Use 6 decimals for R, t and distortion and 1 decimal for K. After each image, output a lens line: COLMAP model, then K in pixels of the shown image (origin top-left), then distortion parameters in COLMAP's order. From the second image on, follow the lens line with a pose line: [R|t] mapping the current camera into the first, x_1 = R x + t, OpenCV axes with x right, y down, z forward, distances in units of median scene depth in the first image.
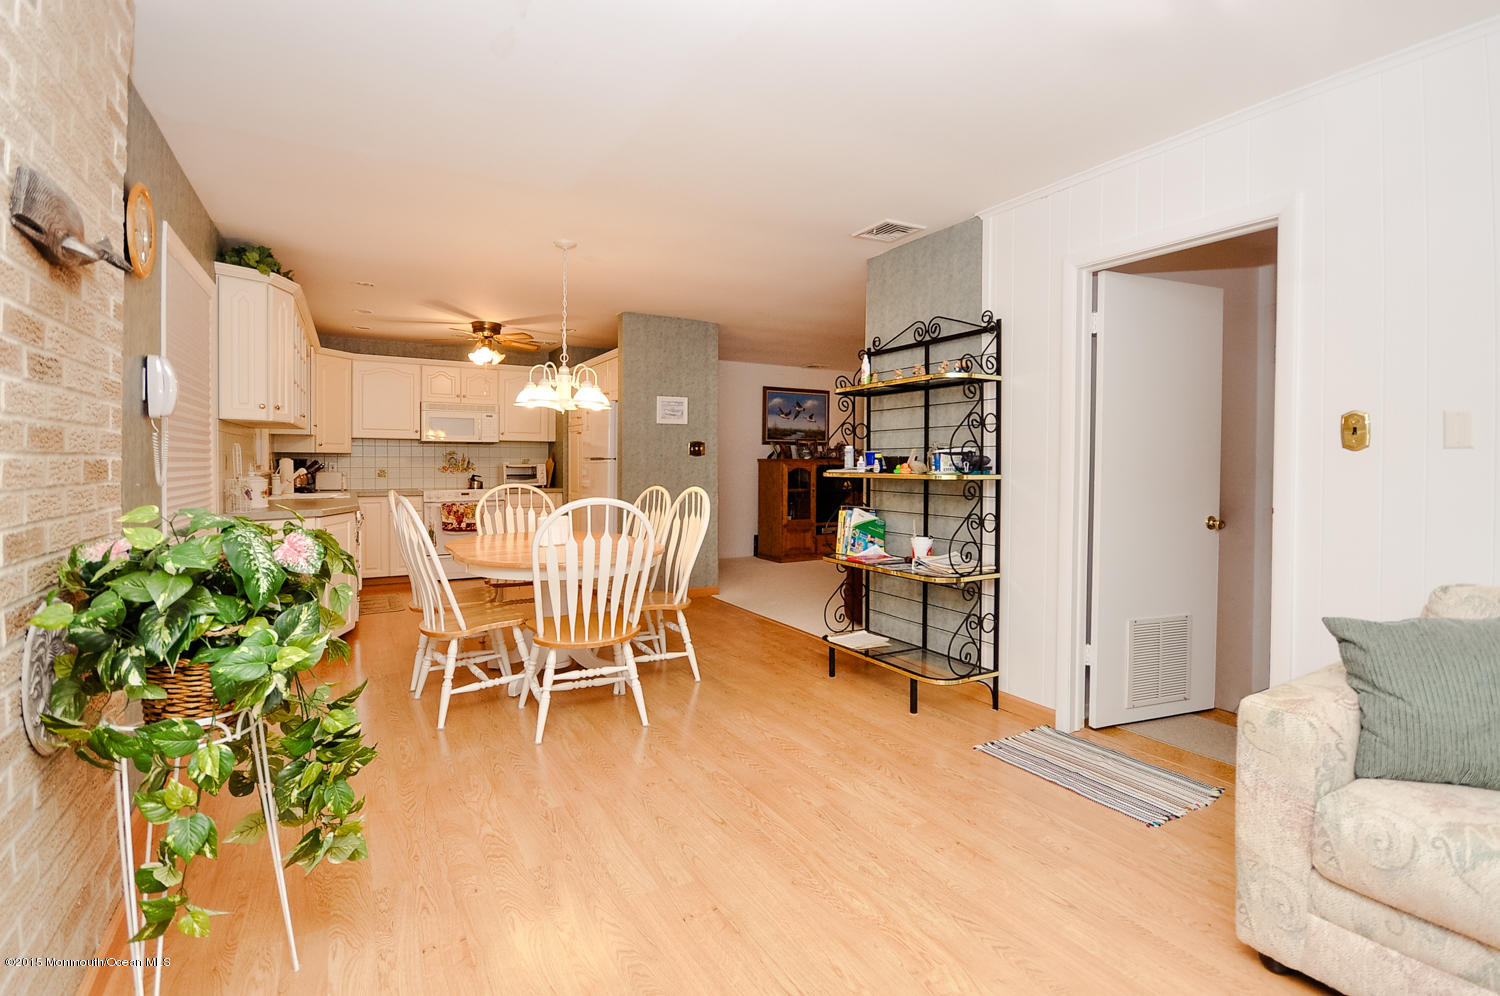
lens RADIAL K [[662.0, 0, 747.6], [0, 662.0, 493.2], [0, 0, 1]] dist [-0.003116, -0.000917]
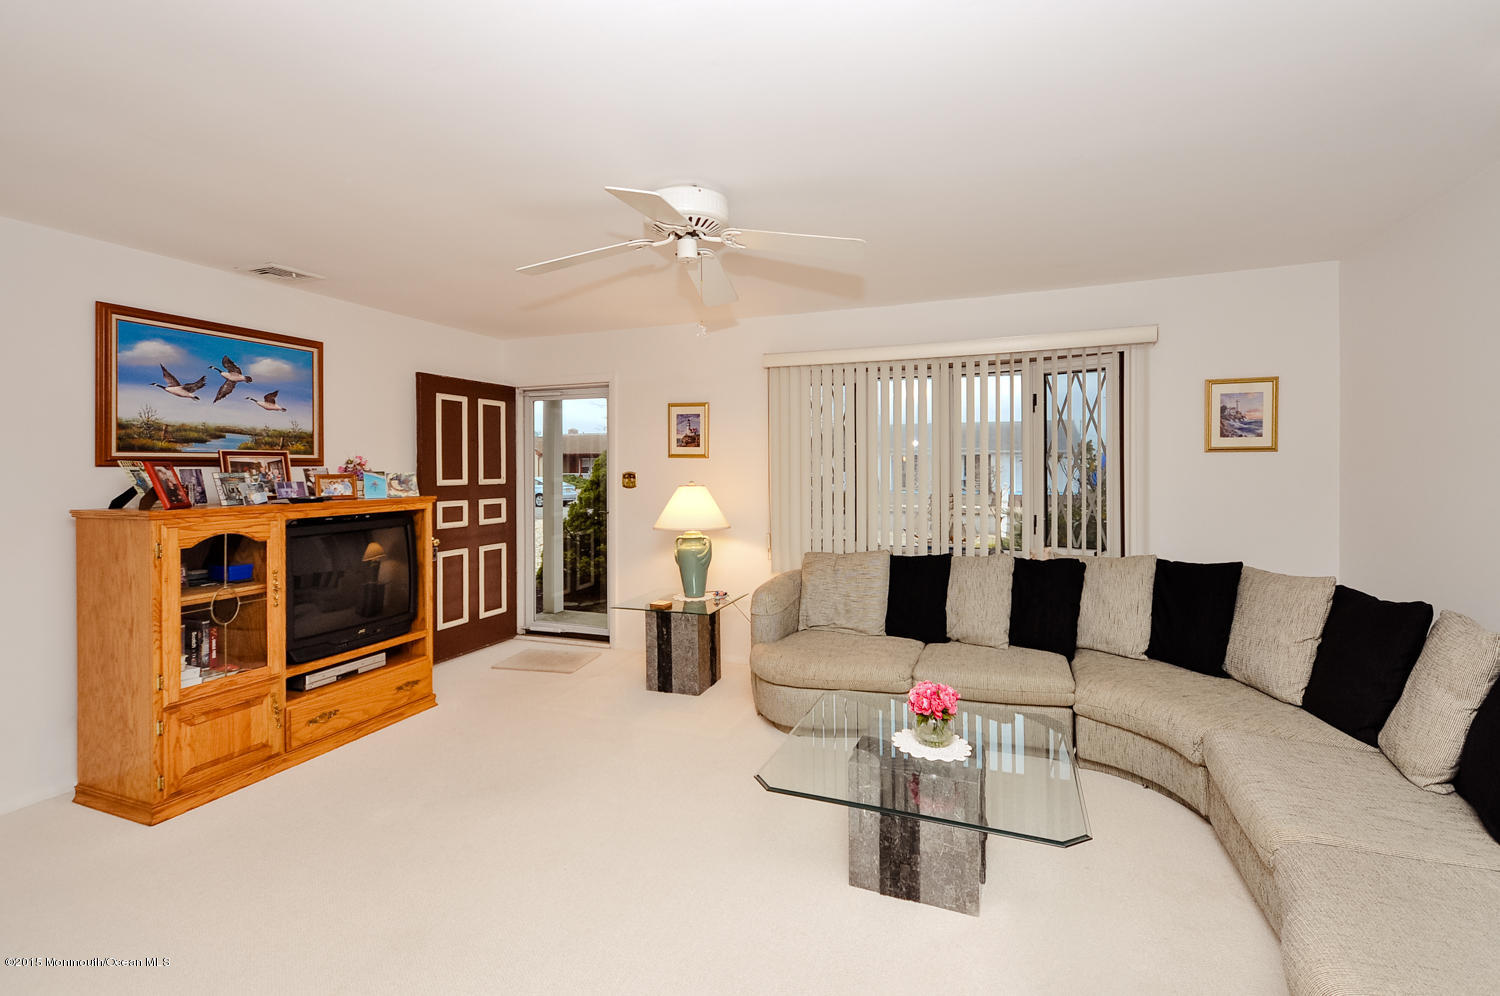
lens RADIAL K [[662.0, 0, 753.2], [0, 662.0, 485.2], [0, 0, 1]] dist [-0.003116, -0.000917]
pose [[0.782000, -0.021817, 0.622897, 0.079015], [0.034482, 0.999371, -0.008286, -0.050491], [-0.622324, 0.027959, 0.782260, 0.526908]]
